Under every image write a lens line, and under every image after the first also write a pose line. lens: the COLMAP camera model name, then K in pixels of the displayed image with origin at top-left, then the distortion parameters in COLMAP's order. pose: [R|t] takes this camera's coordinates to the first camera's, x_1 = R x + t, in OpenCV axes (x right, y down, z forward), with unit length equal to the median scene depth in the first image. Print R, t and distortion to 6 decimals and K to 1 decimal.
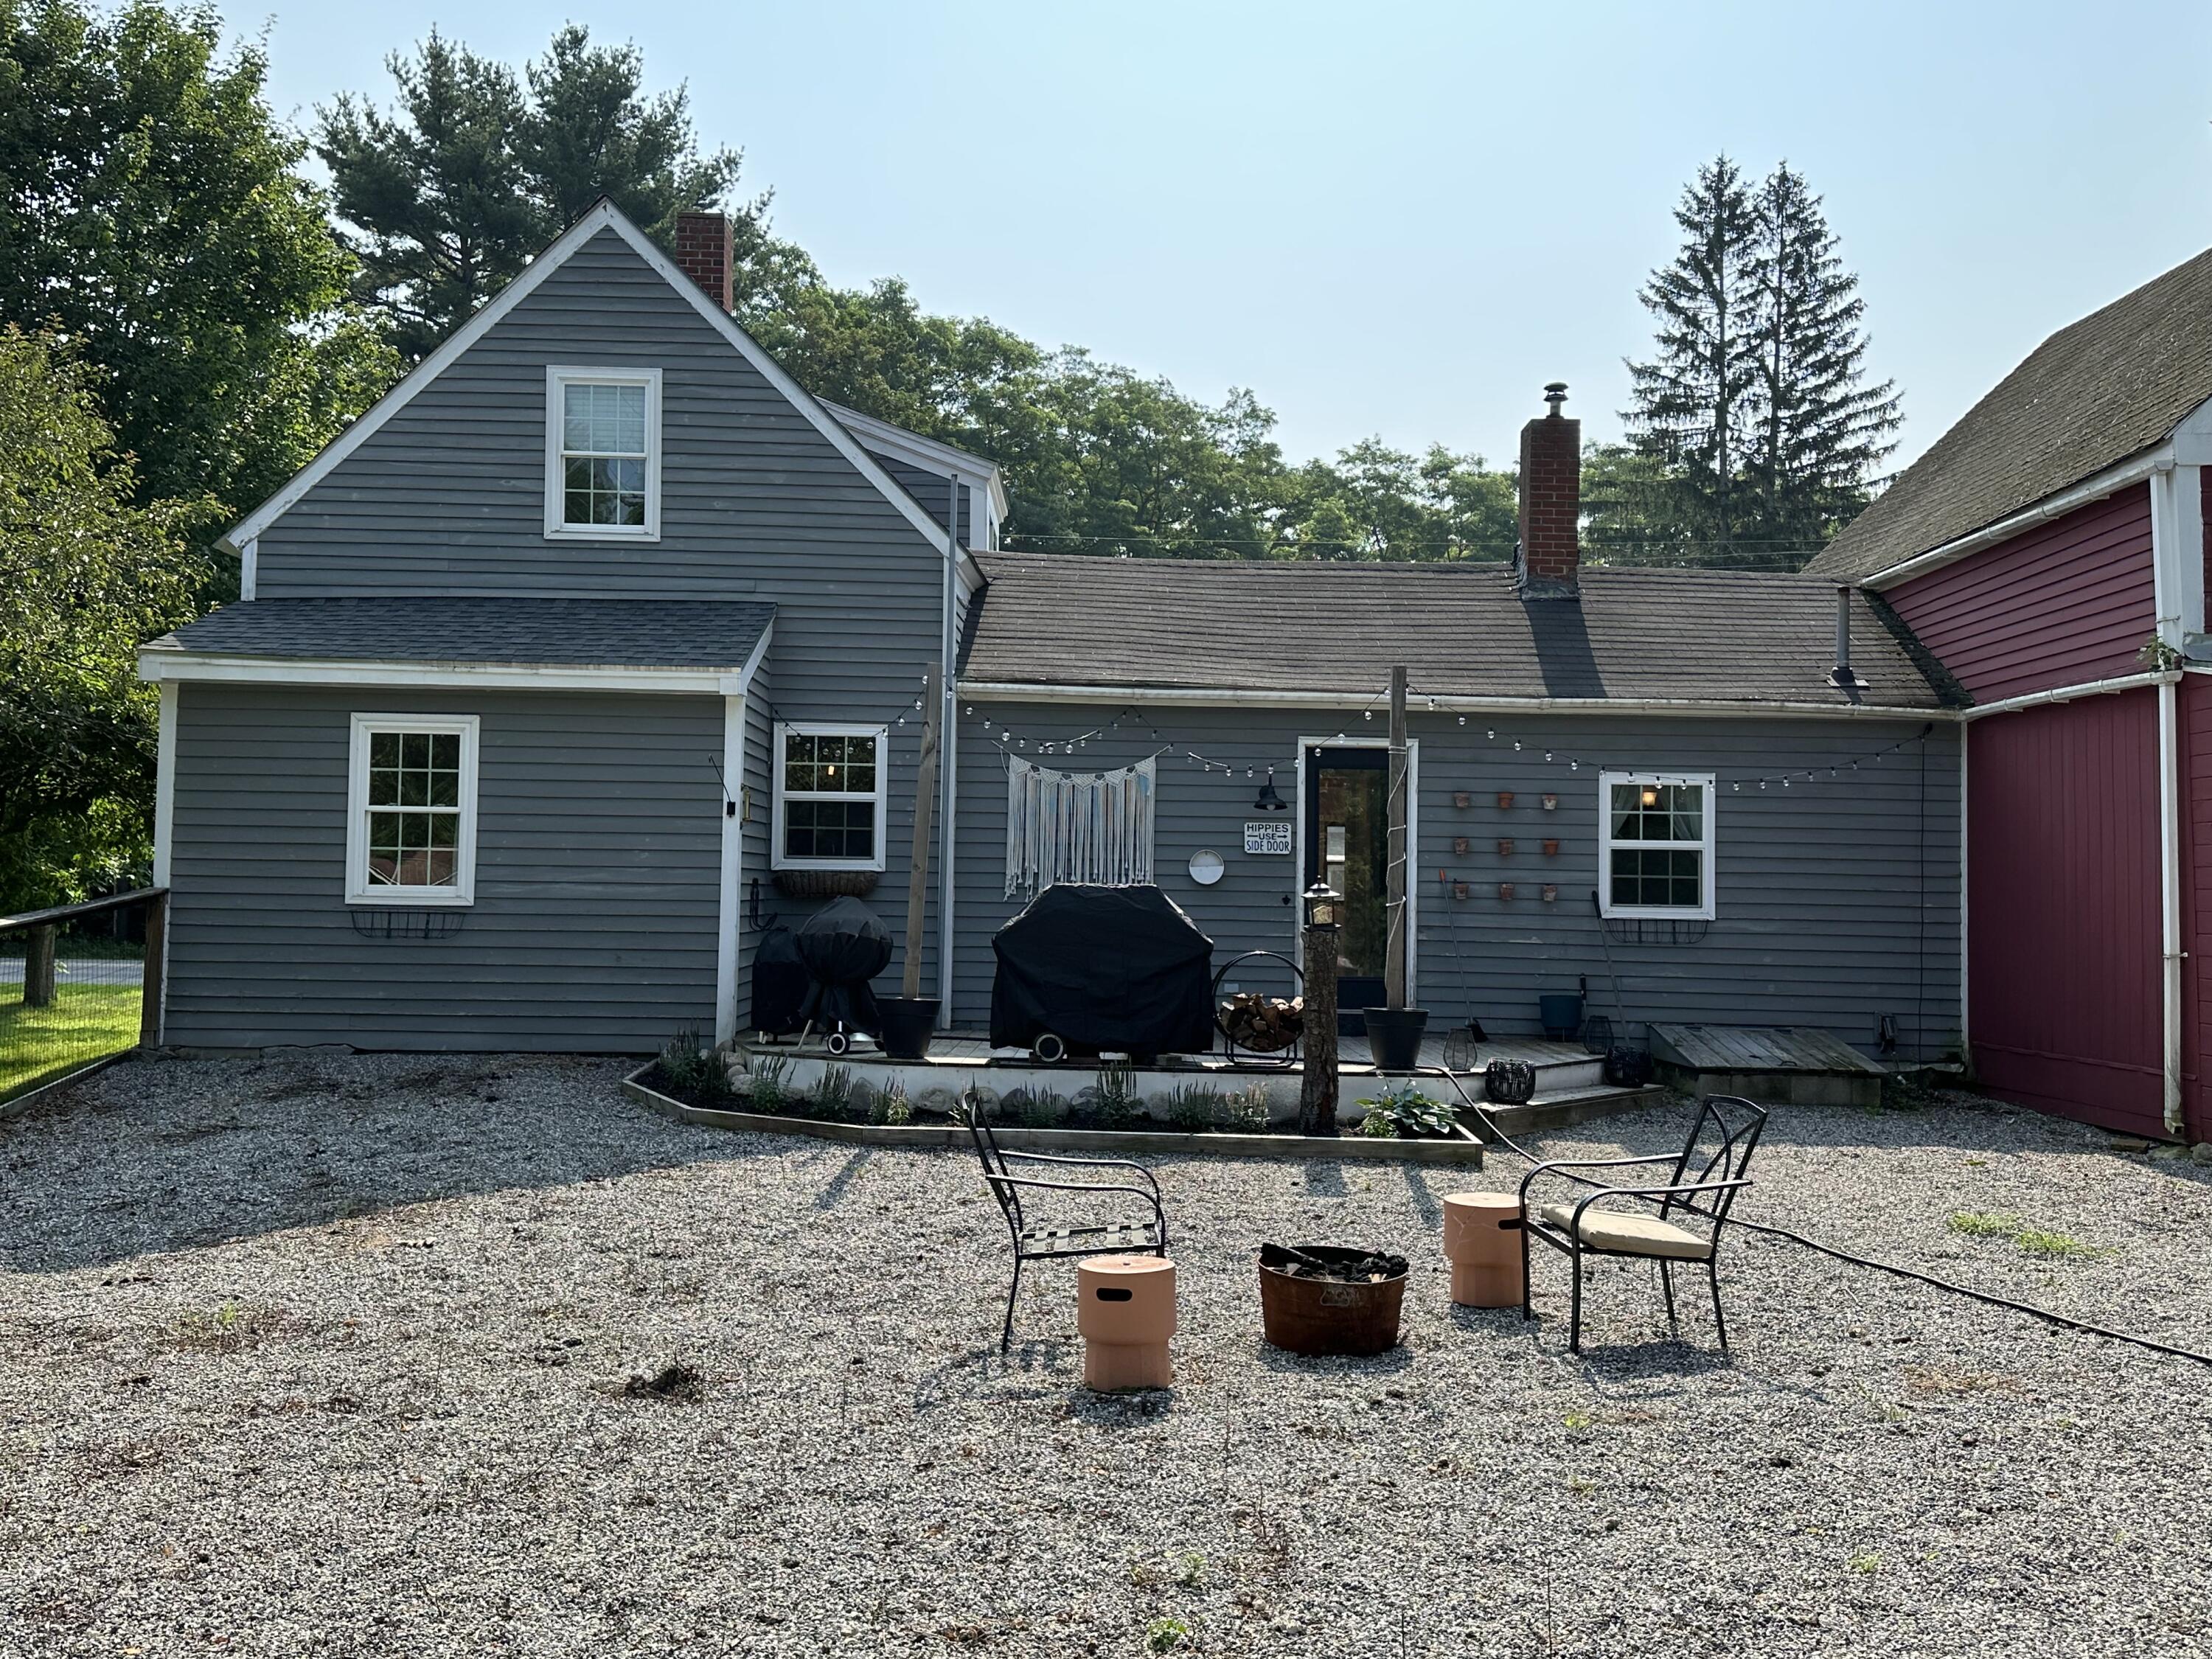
lens RADIAL K [[1920.9, 0, 1106.0], [0, 1920.9, 829.5], [0, 0, 1]] dist [0.258218, -0.647136]
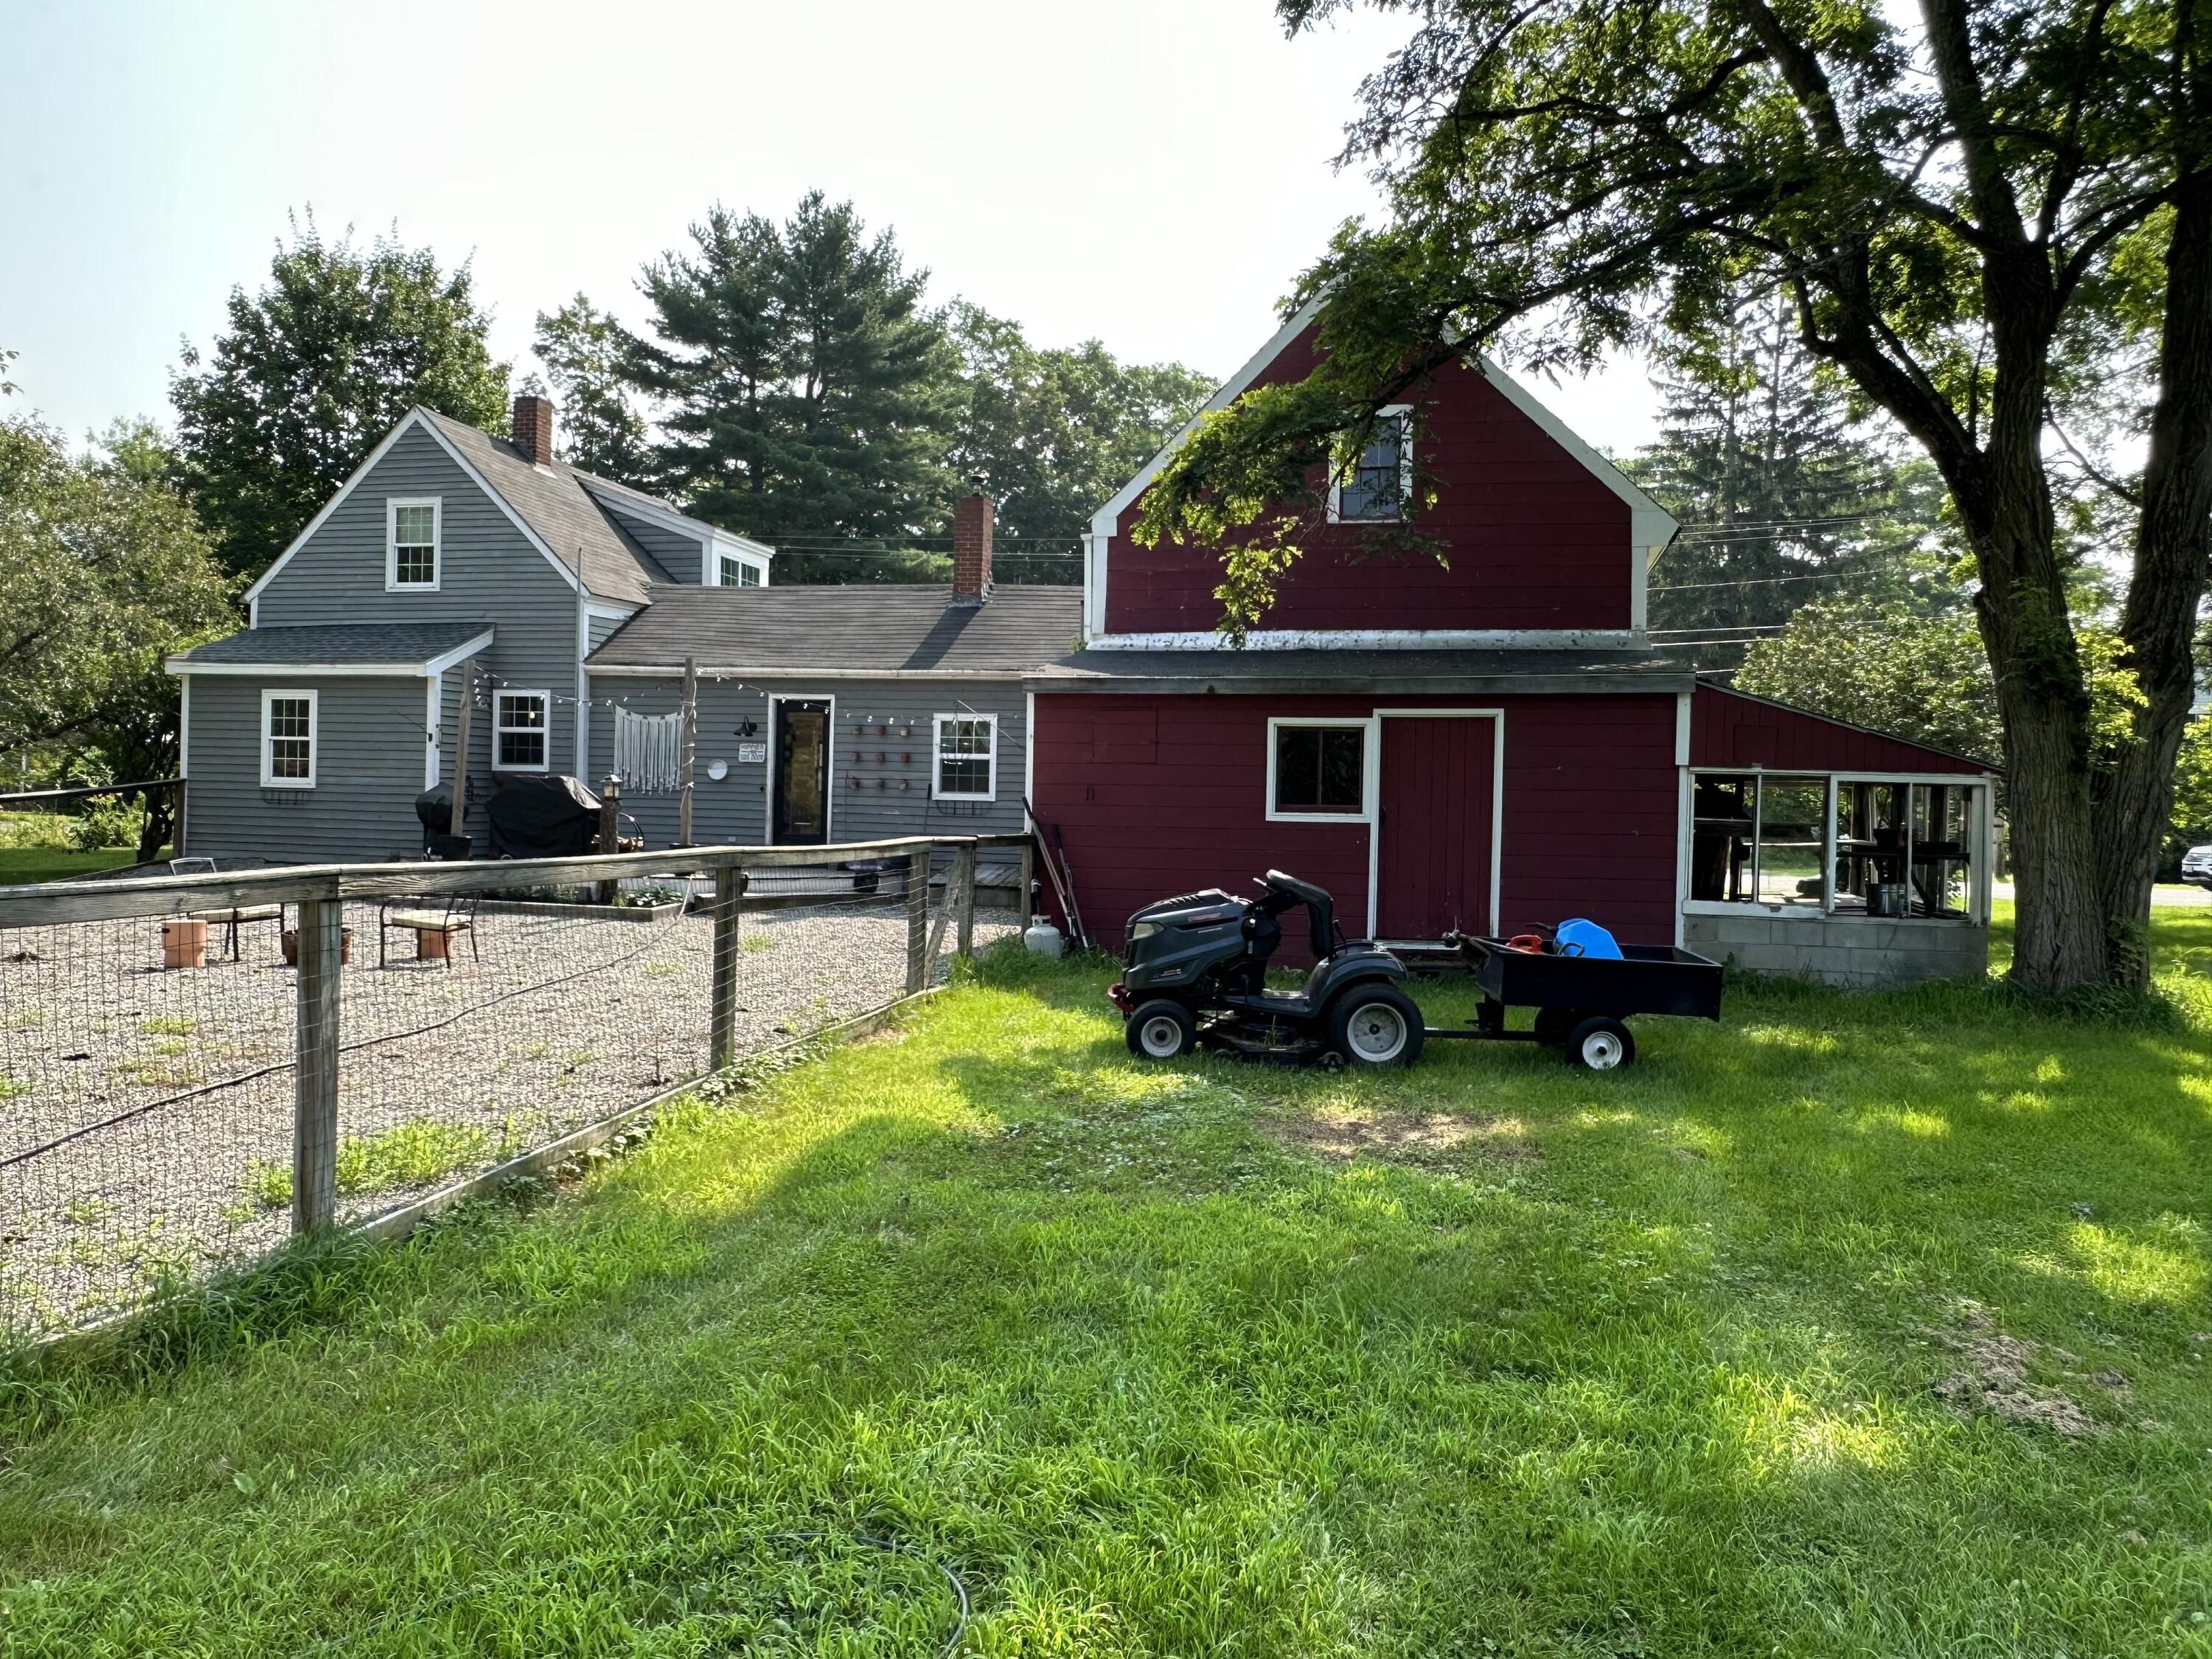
lens RADIAL K [[1571.5, 0, 1106.0], [0, 1571.5, 829.5], [0, 0, 1]] dist [-0.002538, 0.003033]
pose [[0.972641, 0.009378, -0.232124, 0.718611], [0.002177, 0.998773, 0.049476, 0.004055], [0.232303, -0.048627, 0.971427, -0.294106]]
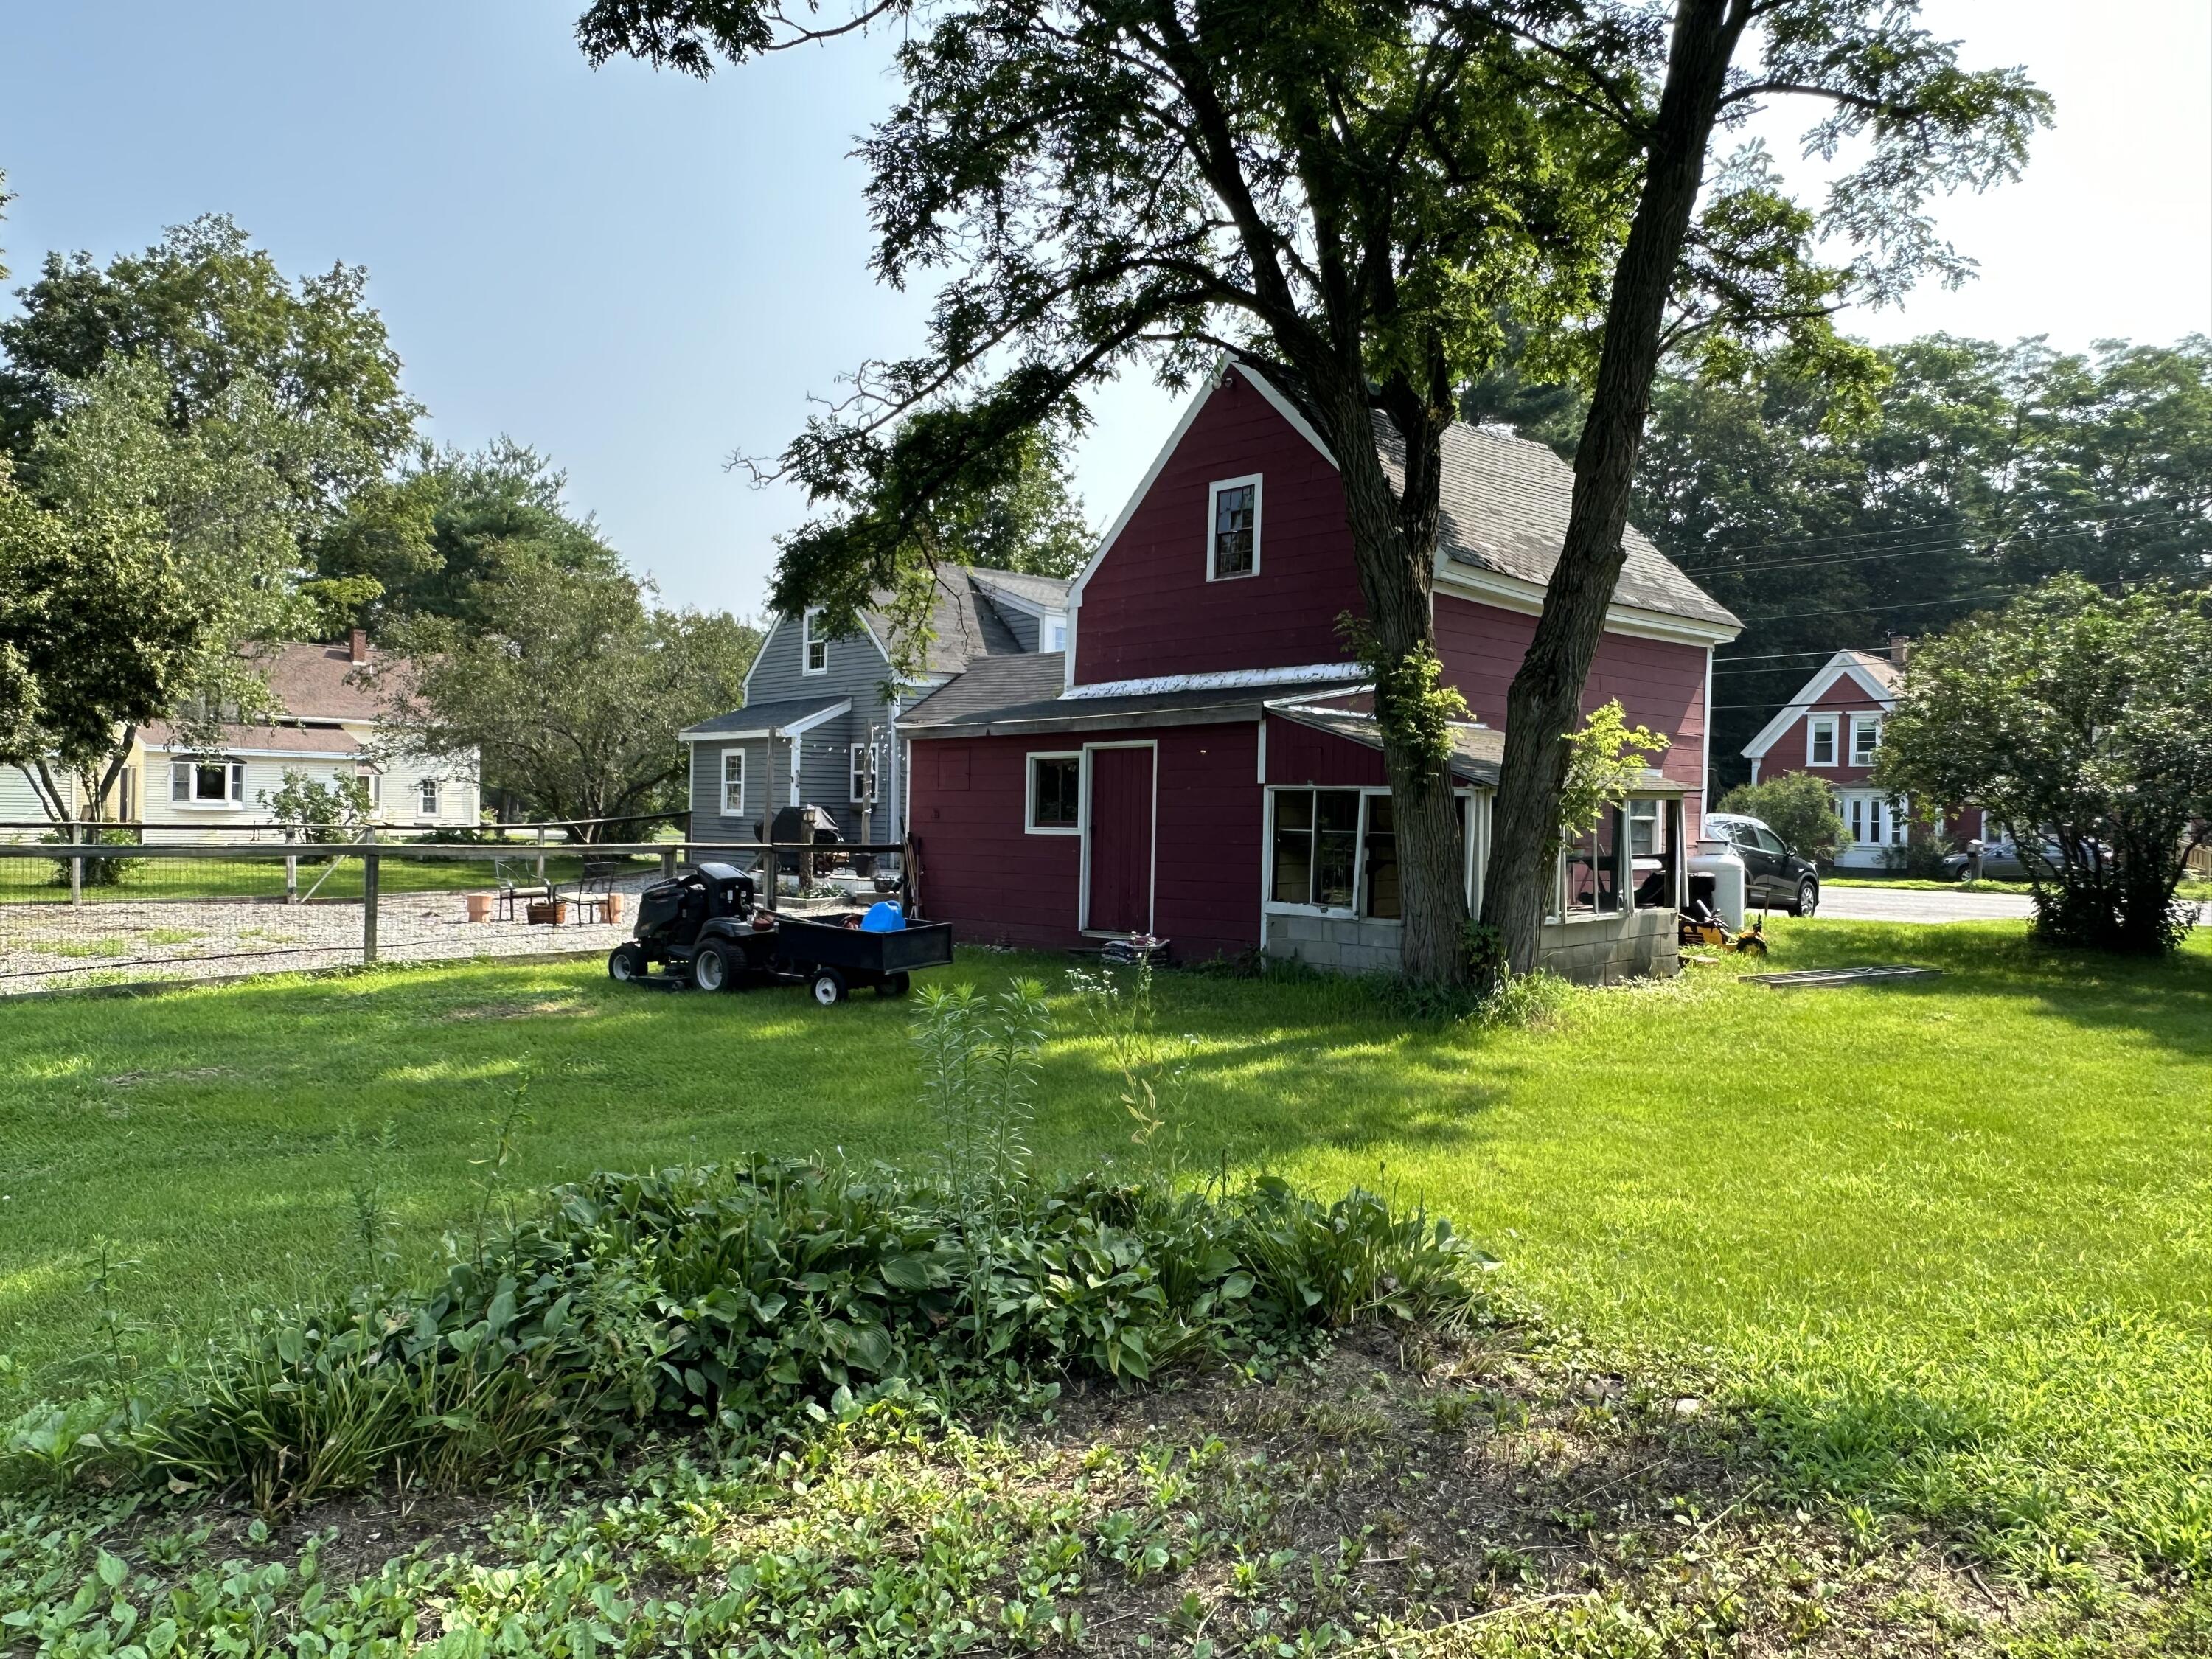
lens RADIAL K [[1571.5, 0, 1106.0], [0, 1571.5, 829.5], [0, 0, 1]] dist [-0.002538, 0.003033]
pose [[0.683262, 0.001192, -0.730173, 1.492176], [0.021236, 0.999543, 0.021504, 0.017639], [0.729865, -0.030199, 0.682924, -0.130291]]
